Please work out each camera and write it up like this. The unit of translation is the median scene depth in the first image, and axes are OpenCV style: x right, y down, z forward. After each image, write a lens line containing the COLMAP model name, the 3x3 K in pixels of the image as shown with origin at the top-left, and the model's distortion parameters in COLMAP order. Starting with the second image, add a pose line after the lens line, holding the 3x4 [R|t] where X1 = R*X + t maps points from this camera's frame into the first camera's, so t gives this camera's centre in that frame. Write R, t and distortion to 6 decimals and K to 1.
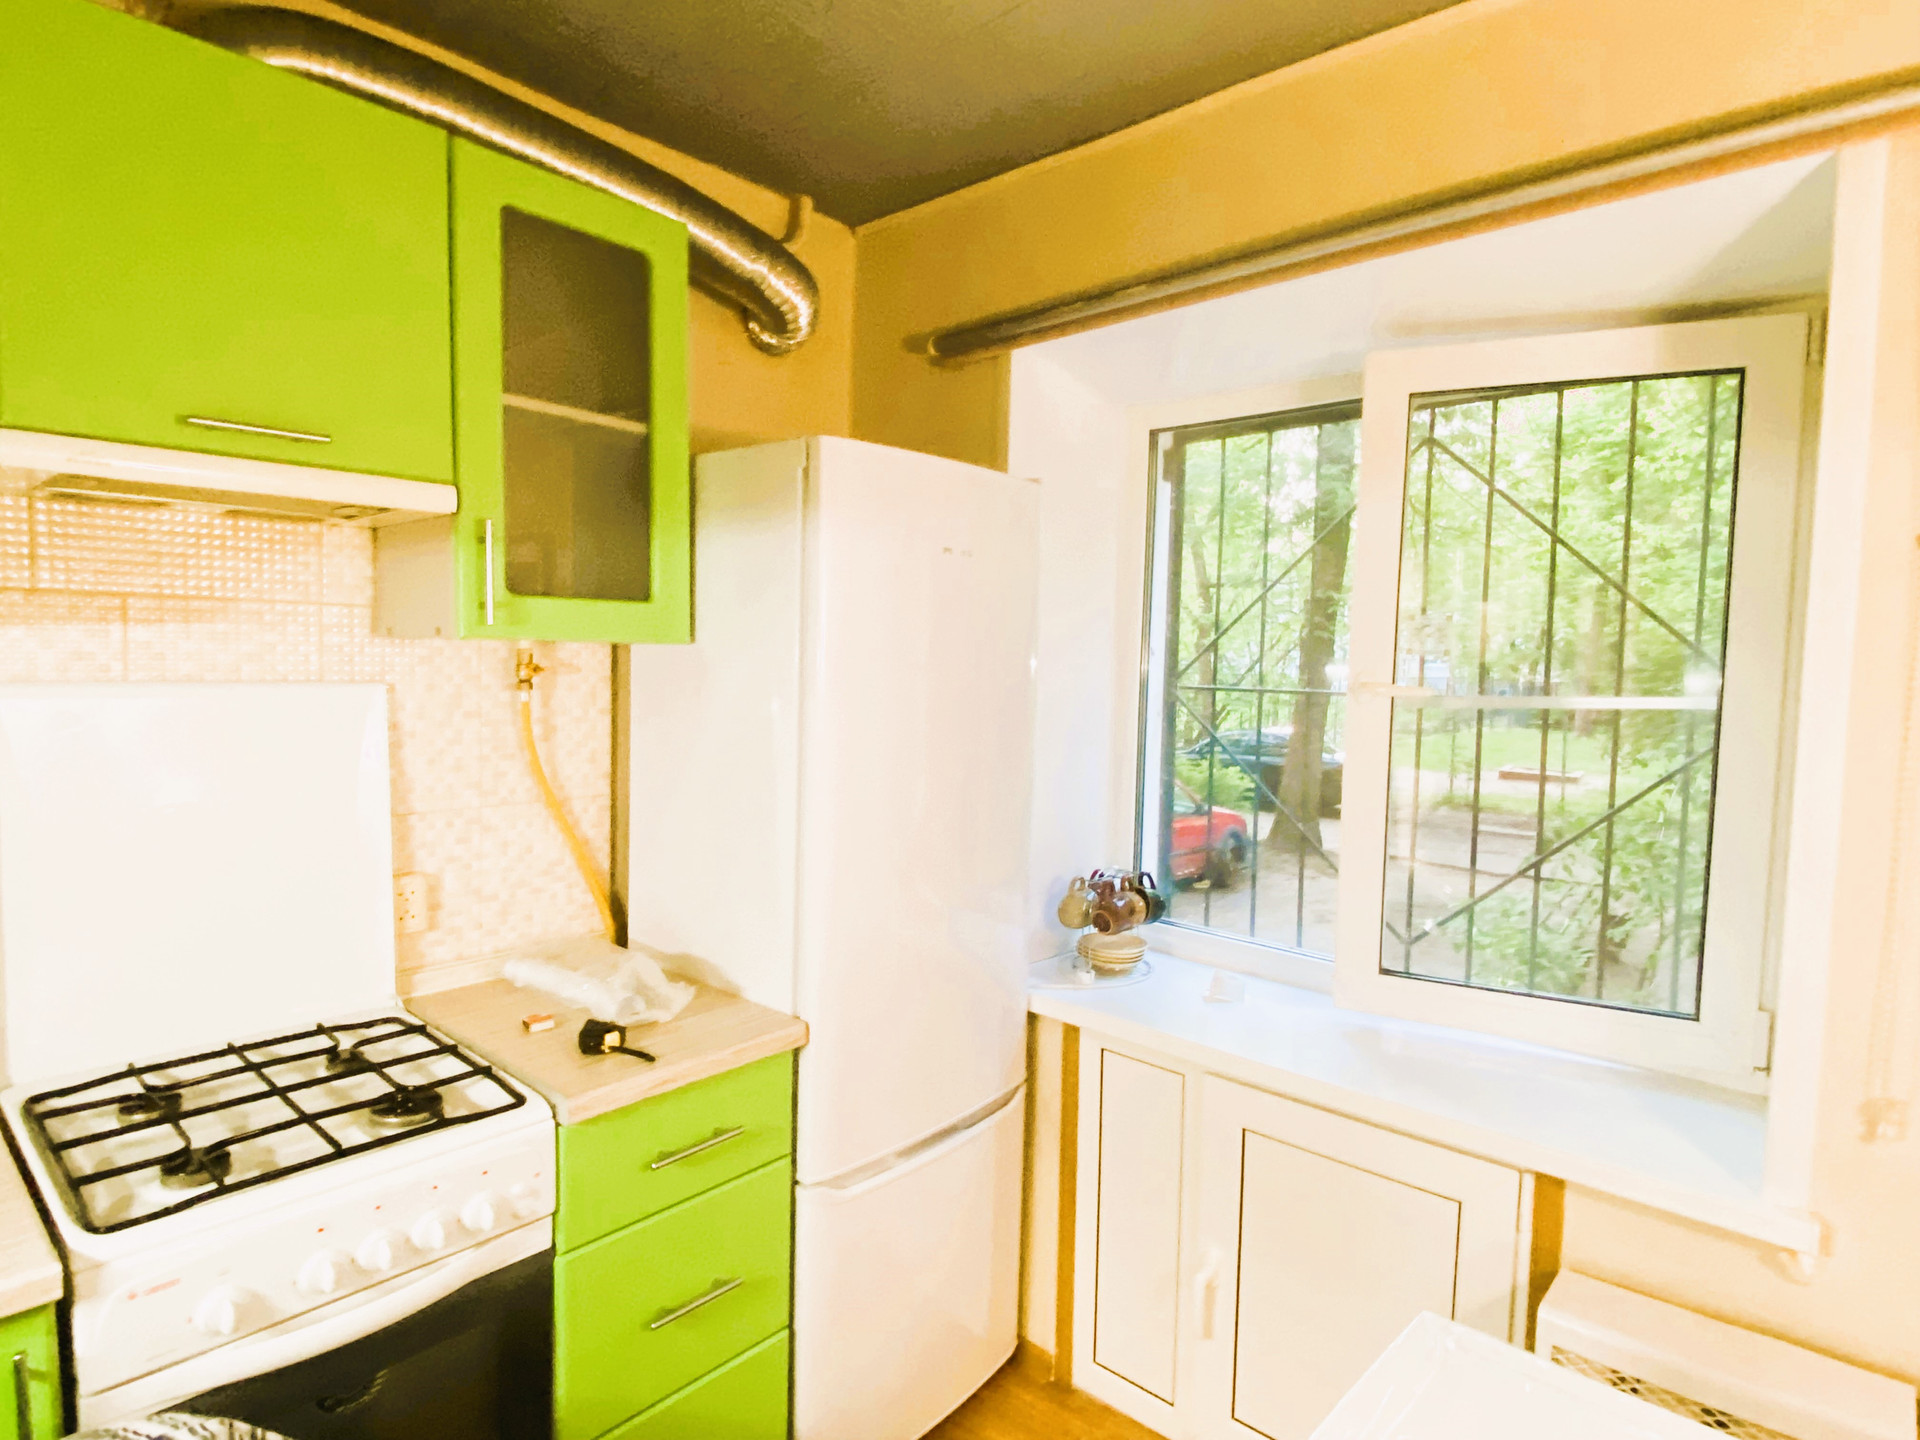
lens RADIAL K [[1055.8, 0, 958.7], [0, 1055.8, 701.0], [0, 0, 1]] dist [0.003780, -0.005158]
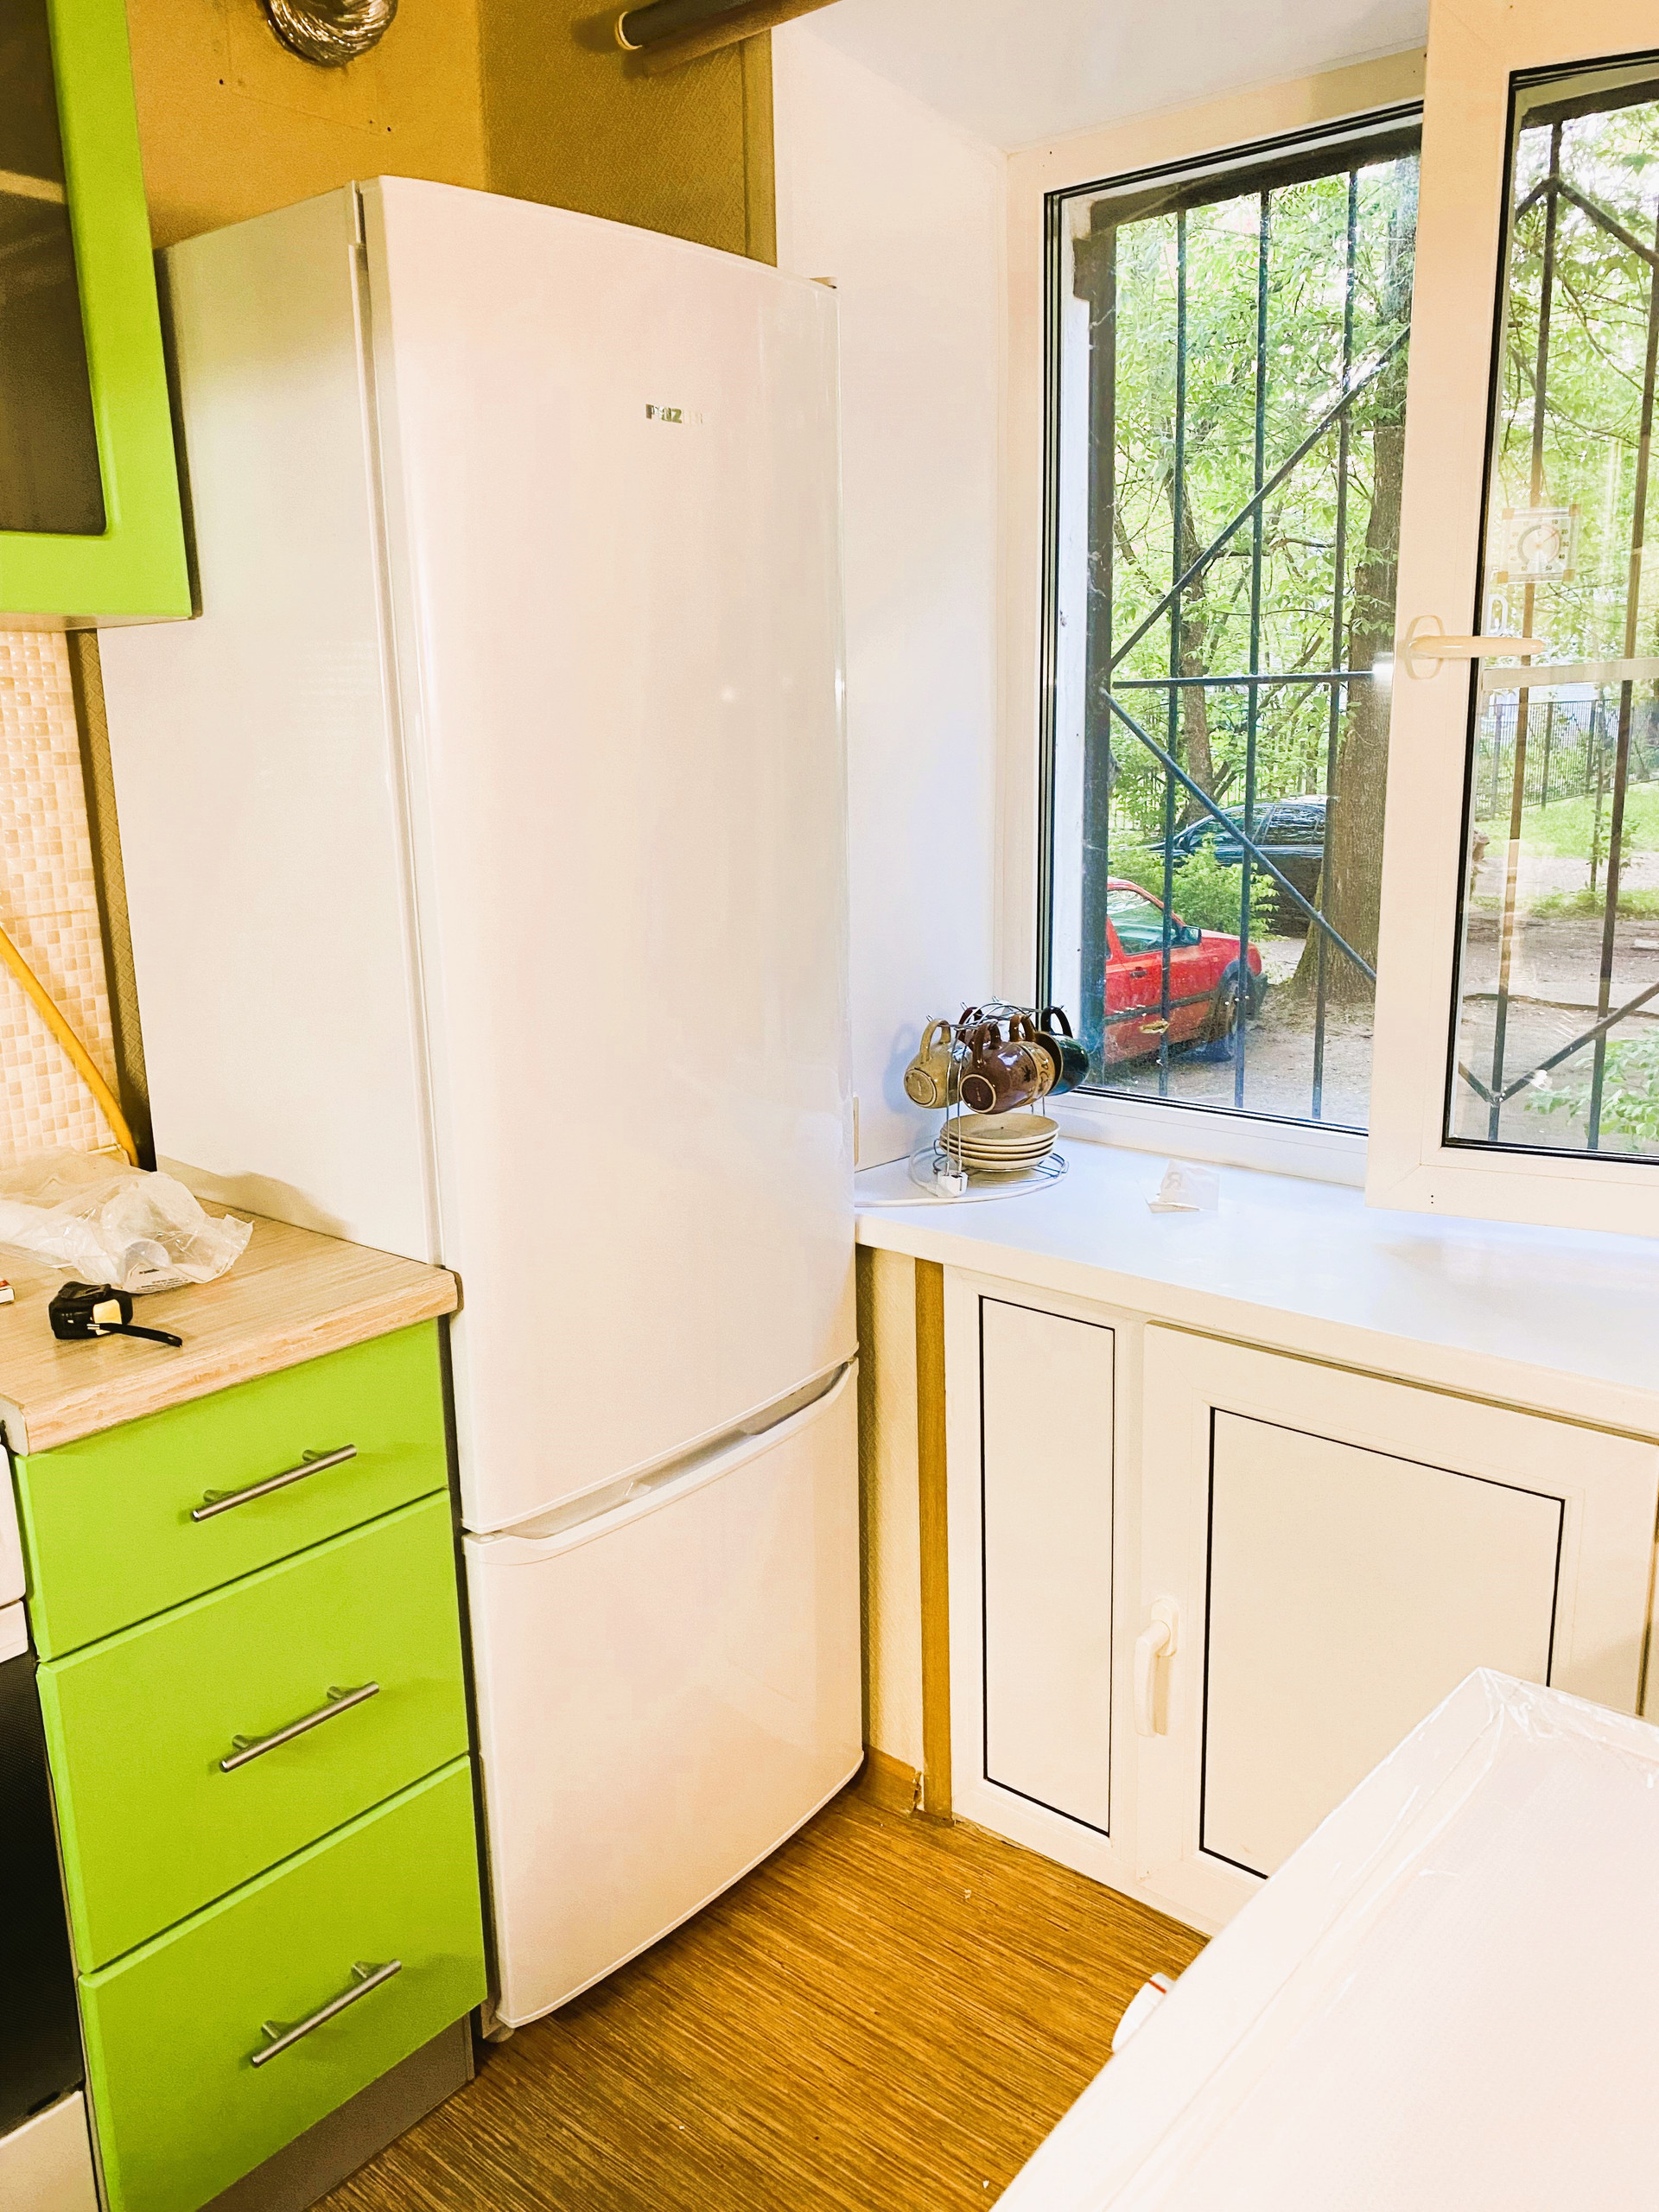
lens RADIAL K [[1695.5, 0, 826.8], [0, 1695.5, 1102.9], [0, 0, 1]] dist [0.026026, -0.027211]
pose [[0.998701, -0.050415, 0.007408, 0.051840], [0.048311, 0.983024, 0.177002, 0.051571], [-0.016206, -0.176415, 0.984183, 0.083203]]
